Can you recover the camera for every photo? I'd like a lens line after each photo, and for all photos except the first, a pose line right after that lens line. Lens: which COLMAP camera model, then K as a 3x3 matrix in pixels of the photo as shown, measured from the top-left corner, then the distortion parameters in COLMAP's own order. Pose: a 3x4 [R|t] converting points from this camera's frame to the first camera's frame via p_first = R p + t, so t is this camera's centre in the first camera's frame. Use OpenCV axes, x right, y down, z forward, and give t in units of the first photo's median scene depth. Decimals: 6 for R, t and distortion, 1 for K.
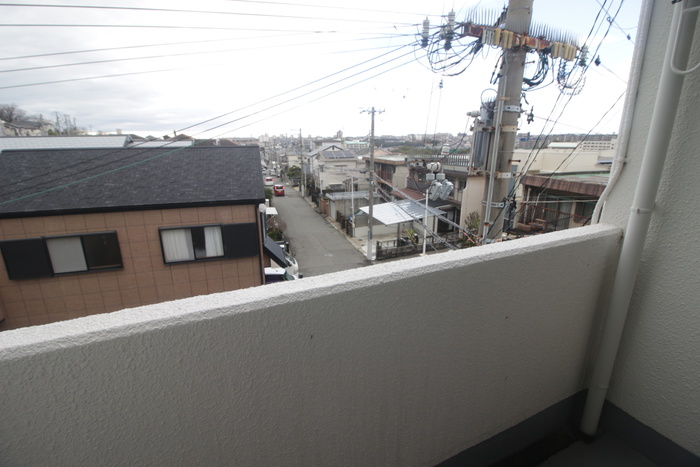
lens RADIAL K [[326.6, 0, 349.5], [0, 326.6, 231.2], [0, 0, 1]] dist [-0.015831, -0.003850]
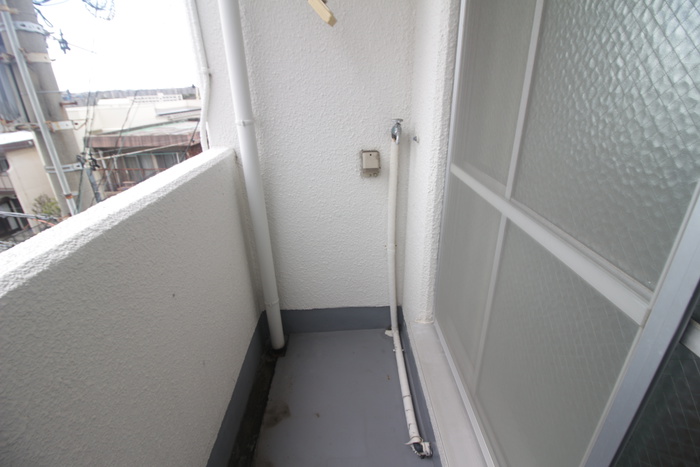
lens RADIAL K [[326.6, 0, 349.1], [0, 326.6, 230.0], [0, 0, 1]] dist [-0.015831, -0.003850]
pose [[0.395070, -0.375452, 0.838424, 0.039324], [0.275414, 0.919095, 0.281801, 0.017143], [-0.876394, 0.119583, 0.466511, 0.129854]]
